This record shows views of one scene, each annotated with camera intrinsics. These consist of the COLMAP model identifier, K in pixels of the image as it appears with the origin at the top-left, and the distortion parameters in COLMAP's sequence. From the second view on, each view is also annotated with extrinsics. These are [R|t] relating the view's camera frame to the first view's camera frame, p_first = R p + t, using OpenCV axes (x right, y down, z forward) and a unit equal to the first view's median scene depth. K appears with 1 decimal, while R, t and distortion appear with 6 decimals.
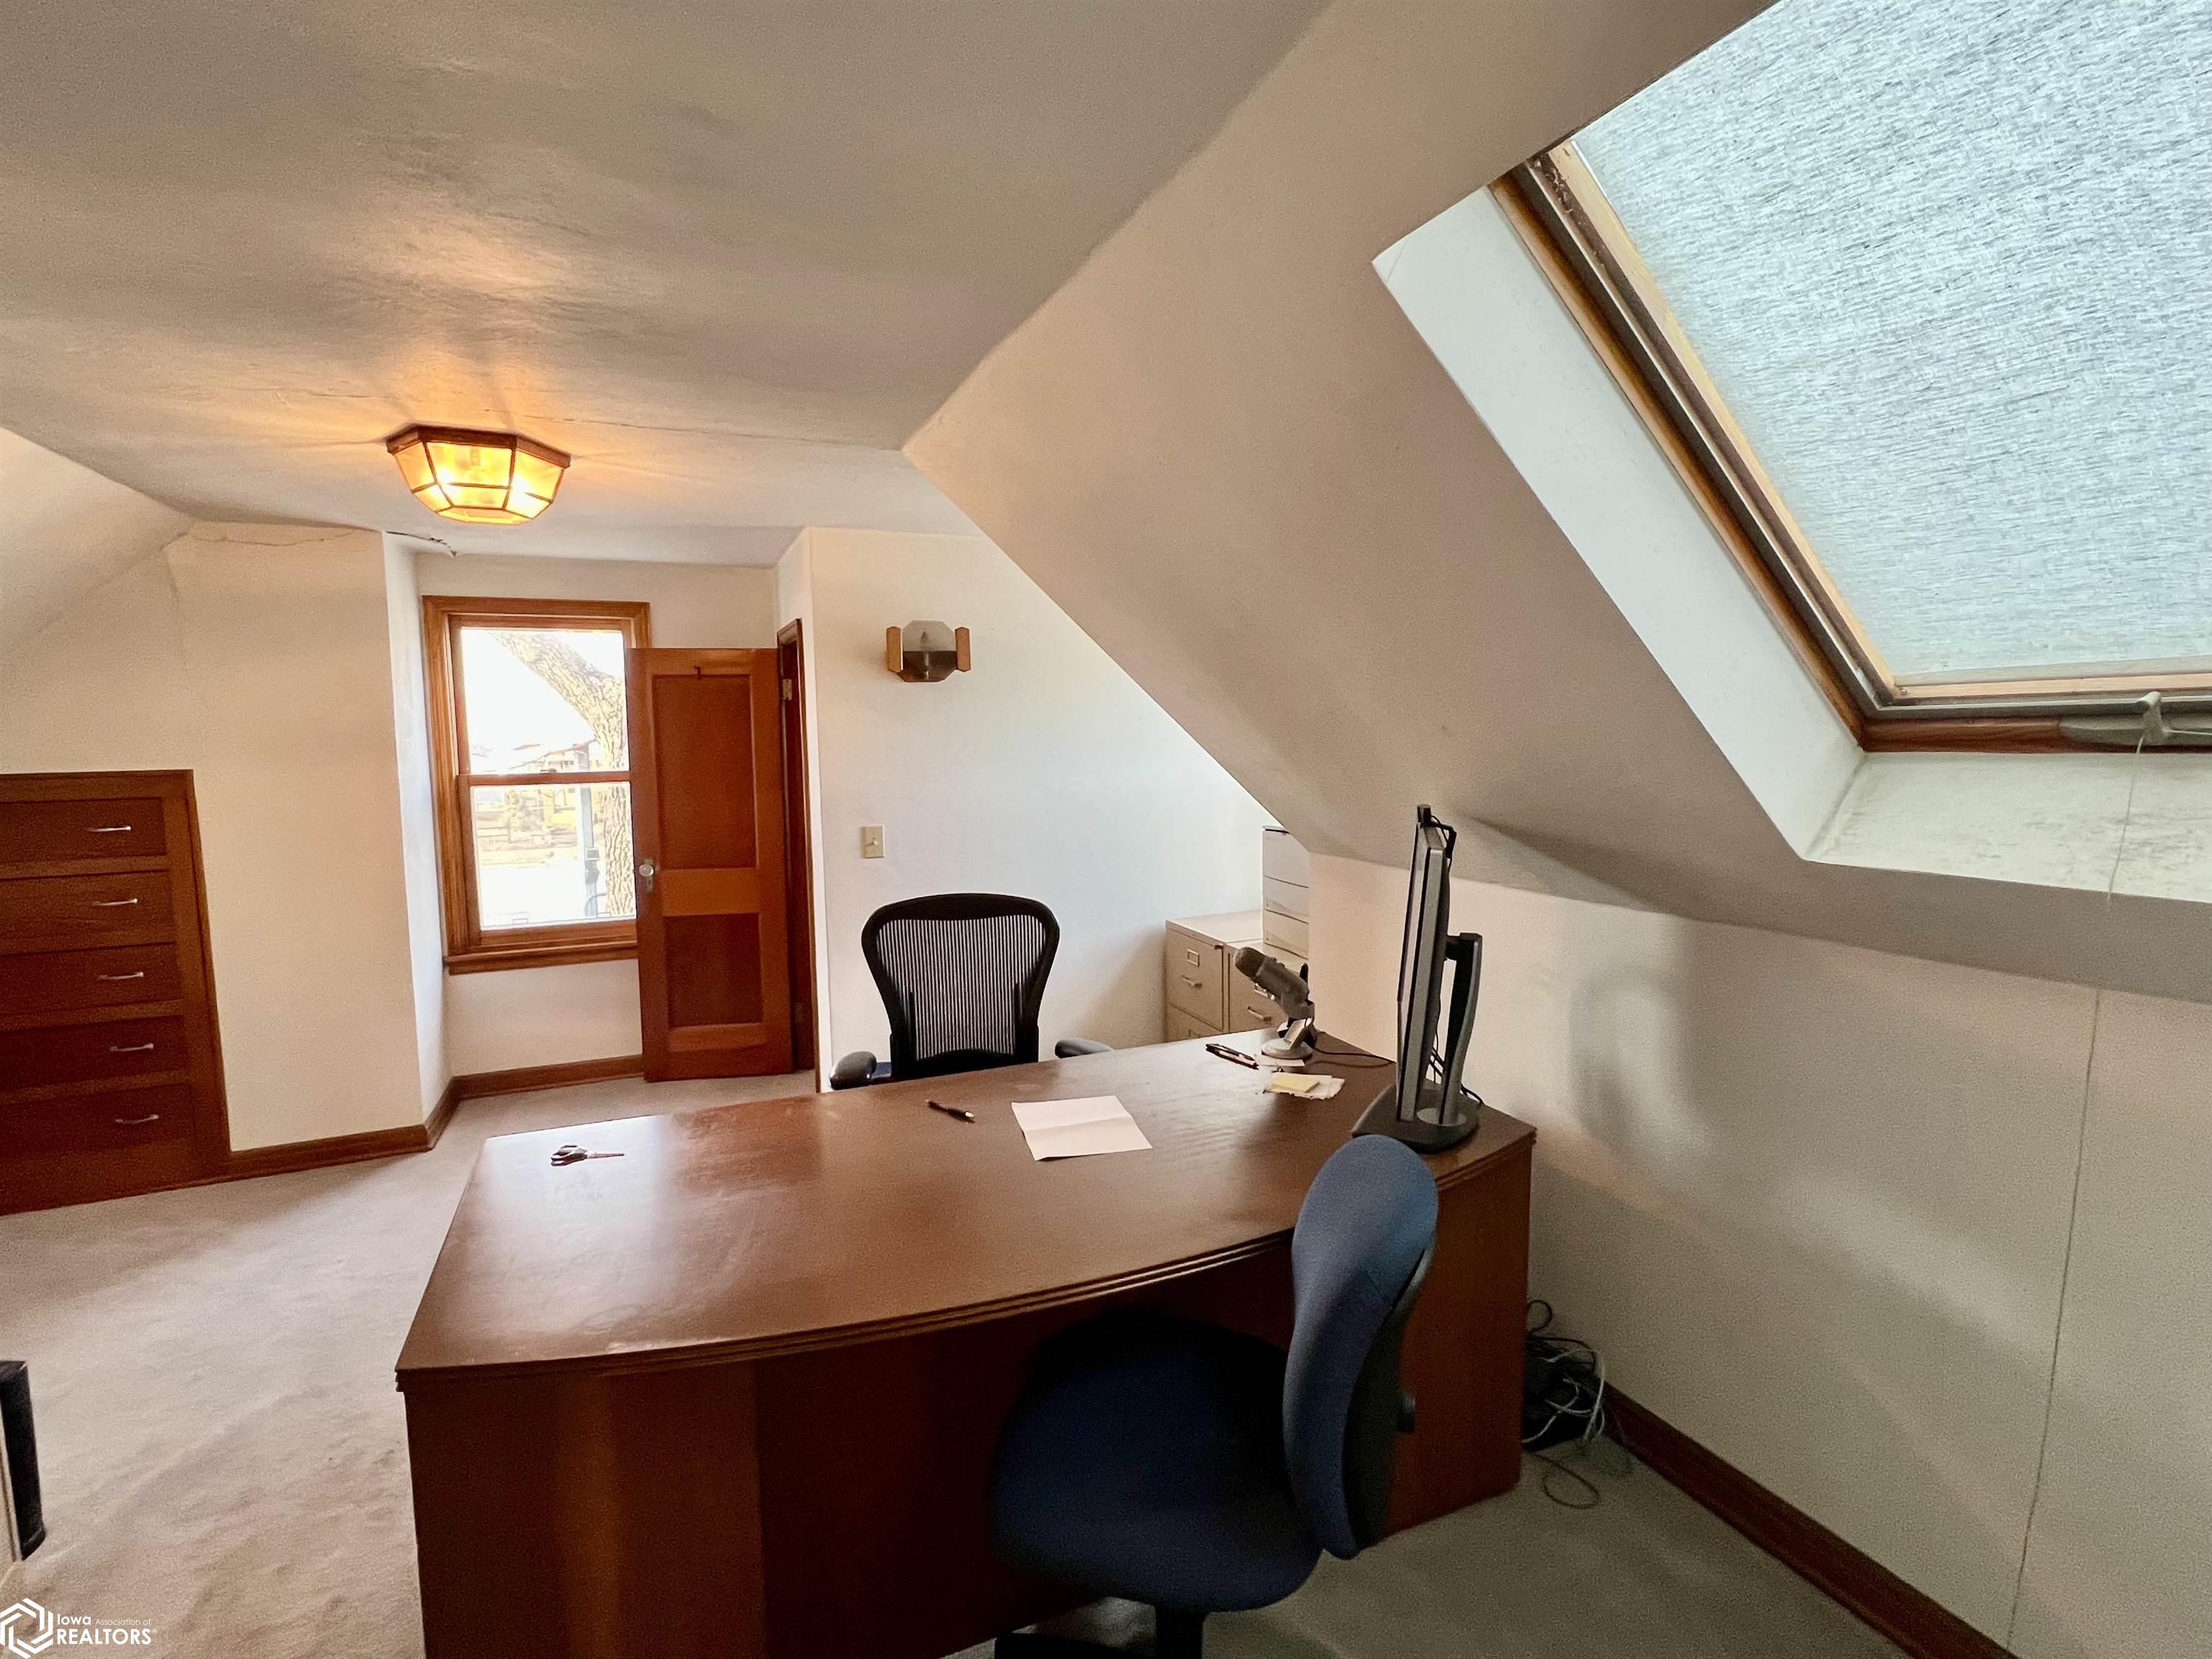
lens RADIAL K [[1036.6, 0, 1090.3], [0, 1036.6, 832.8], [0, 0, 1]] dist [0.003687, -0.001165]
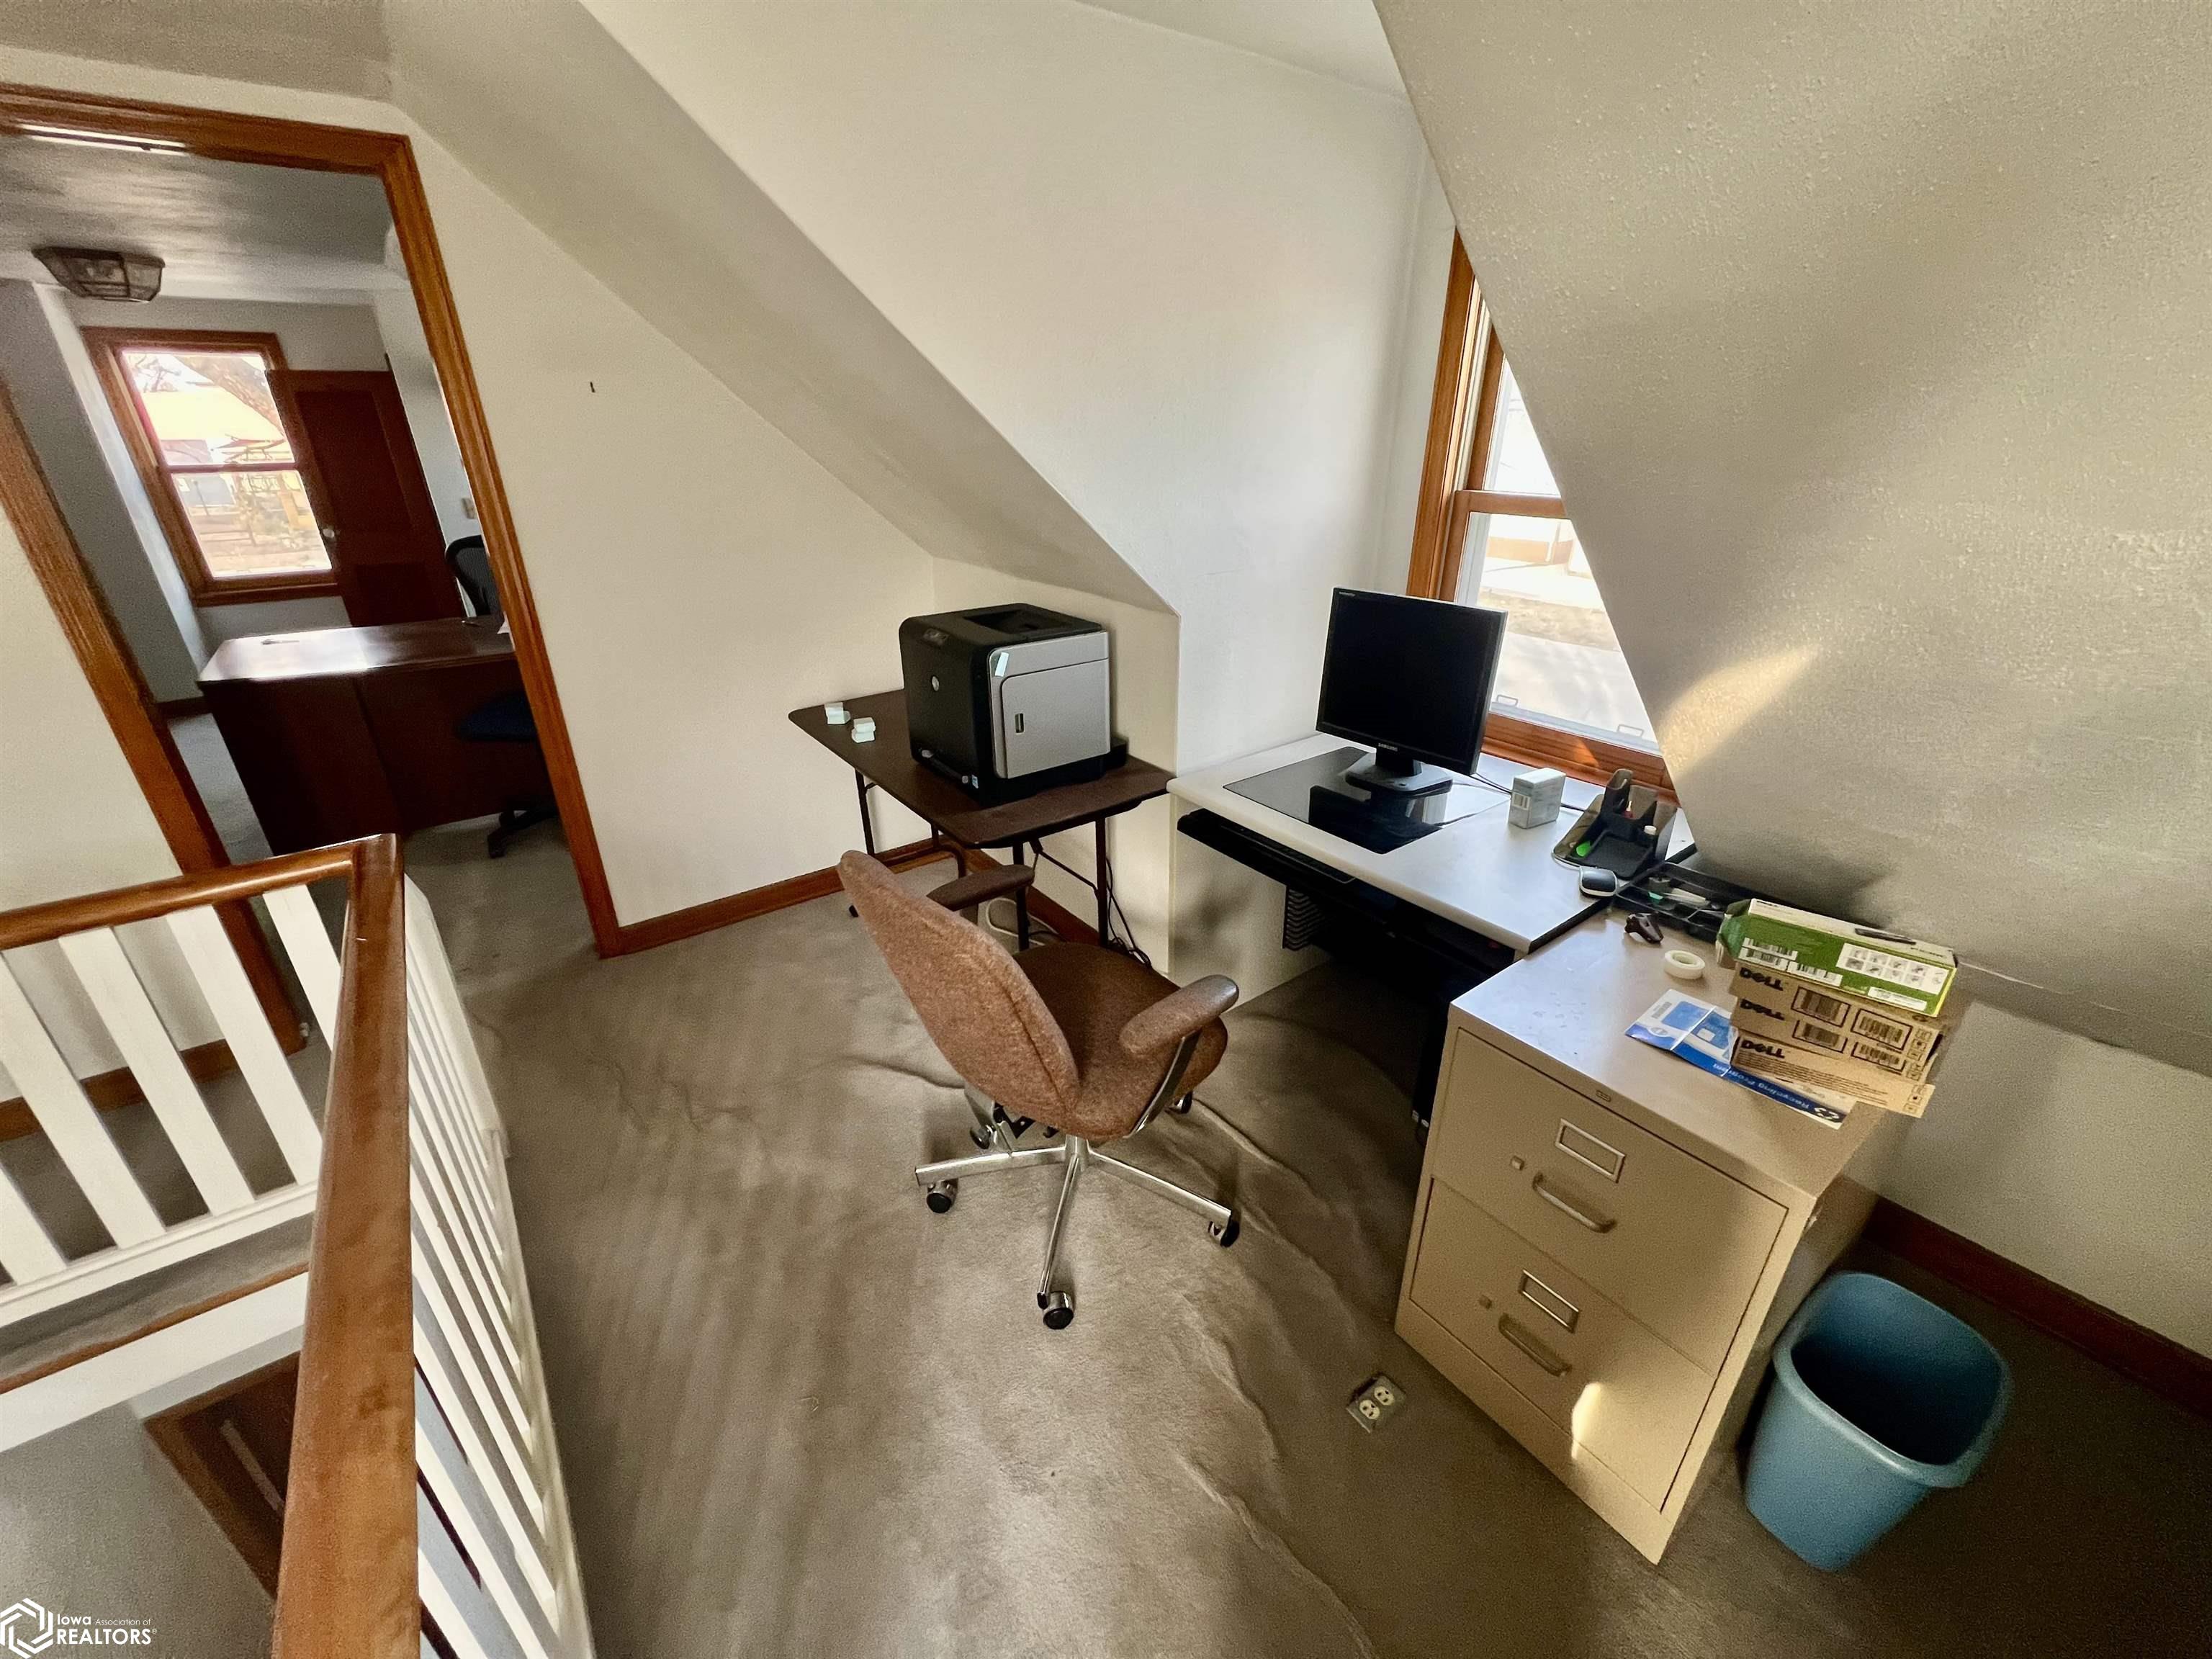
lens RADIAL K [[881.5, 0, 1104.8], [0, 881.5, 822.8], [0, 0, 1]] dist [-0.002506, -0.000193]
pose [[0.972835, -0.088836, 0.213776, 0.449590], [0.015860, 0.946847, 0.321293, 0.053286], [-0.230956, -0.309175, 0.922535, -0.713875]]
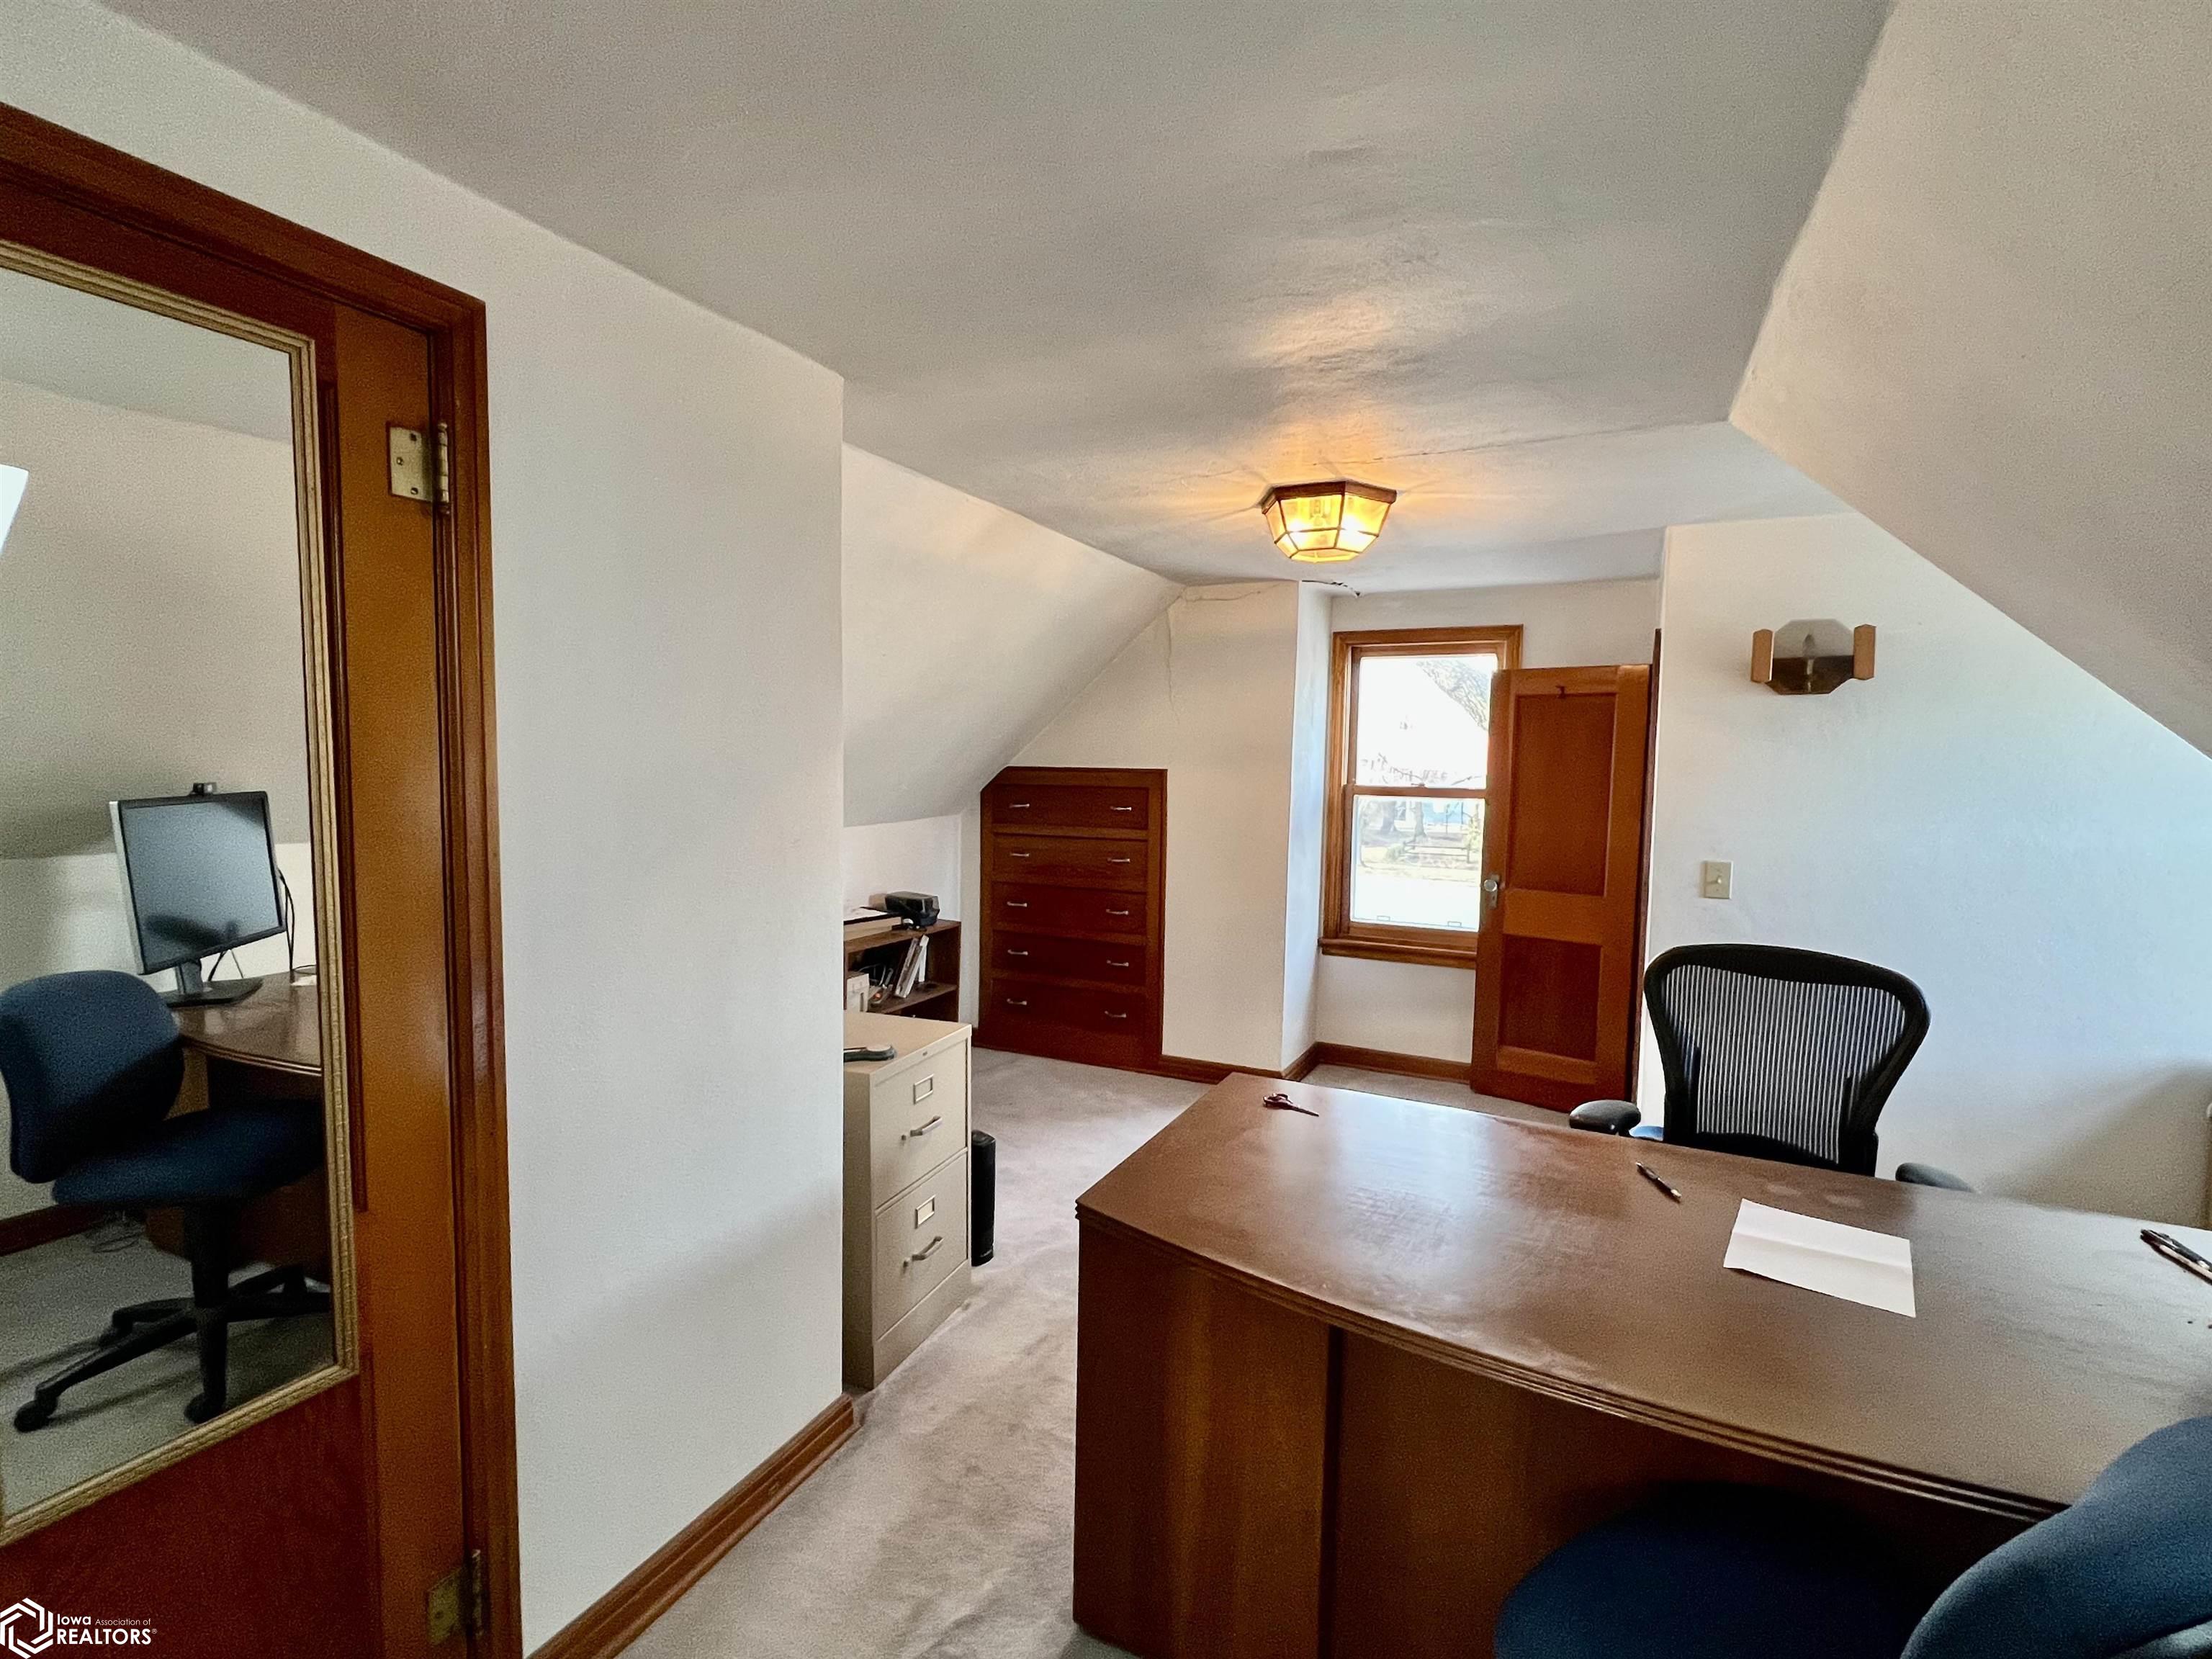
lens RADIAL K [[1036.6, 0, 1104.8], [0, 1036.6, 834.8], [0, 0, 1]] dist [0.003687, -0.001165]
pose [[0.653340, 0.080879, -0.752732, 0.114241], [-0.102847, 0.994542, 0.017594, 0.009275], [0.750046, 0.065922, 0.658092, 0.046499]]
